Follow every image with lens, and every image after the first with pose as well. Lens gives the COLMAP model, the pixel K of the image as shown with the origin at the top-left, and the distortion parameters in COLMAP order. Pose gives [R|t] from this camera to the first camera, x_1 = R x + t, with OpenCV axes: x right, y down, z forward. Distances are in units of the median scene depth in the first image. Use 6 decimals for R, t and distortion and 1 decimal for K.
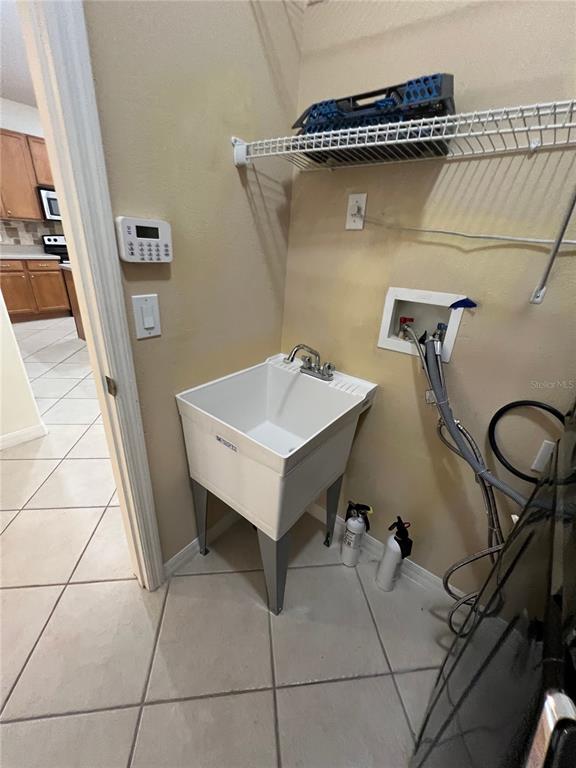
lens RADIAL K [[312.3, 0, 285.7], [0, 312.3, 384.8], [0, 0, 1]] dist [-0.001933, 0.000833]
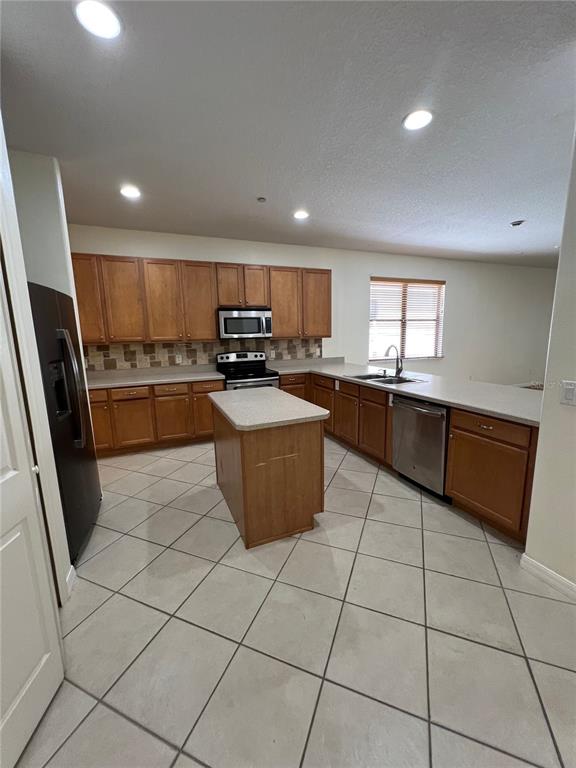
lens RADIAL K [[312.3, 0, 285.2], [0, 312.3, 384.9], [0, 0, 1]] dist [-0.001933, 0.000833]
pose [[0.869825, -0.004299, -0.493342, -0.091868], [-0.131816, 0.961585, -0.240787, -0.132717], [0.475426, 0.274473, 0.835844, 0.234074]]
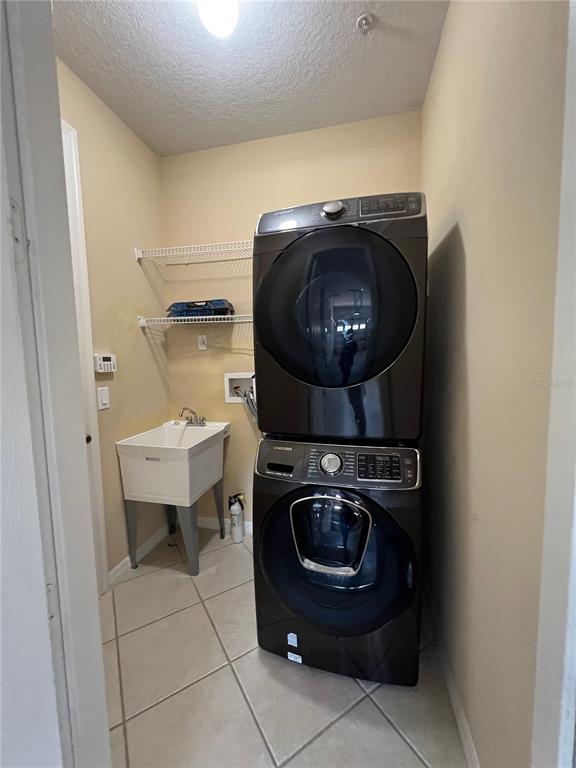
lens RADIAL K [[312.3, 0, 287.7], [0, 312.3, 385.2], [0, 0, 1]] dist [-0.001933, 0.000833]
pose [[0.901615, -0.120140, 0.415520, -0.194585], [0.248354, 0.930306, -0.269910, 0.498778], [-0.354134, 0.346551, 0.868615, -1.093802]]
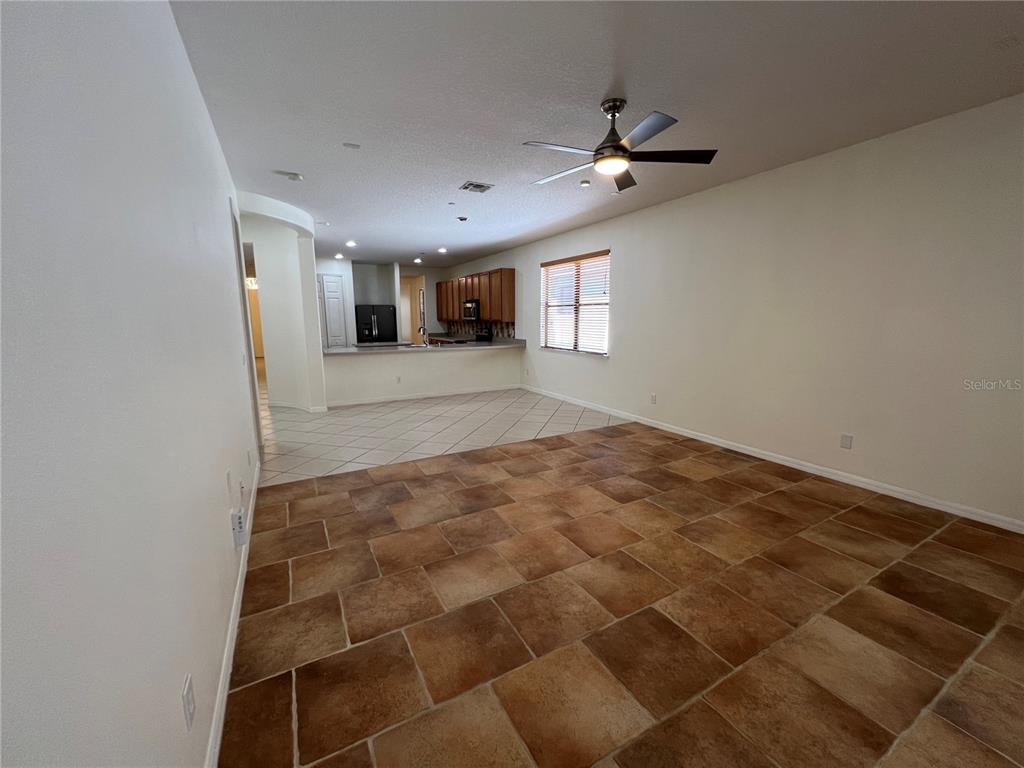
lens RADIAL K [[416.4, 0, 512.1], [0, 416.4, 385.4], [0, 0, 1]] dist [-0.001933, 0.000833]
pose [[-0.395713, 0.084627, -0.914467, 0.768038], [-0.404814, 0.877716, 0.256399, -0.594477], [0.824340, 0.471649, -0.313066, 1.370404]]
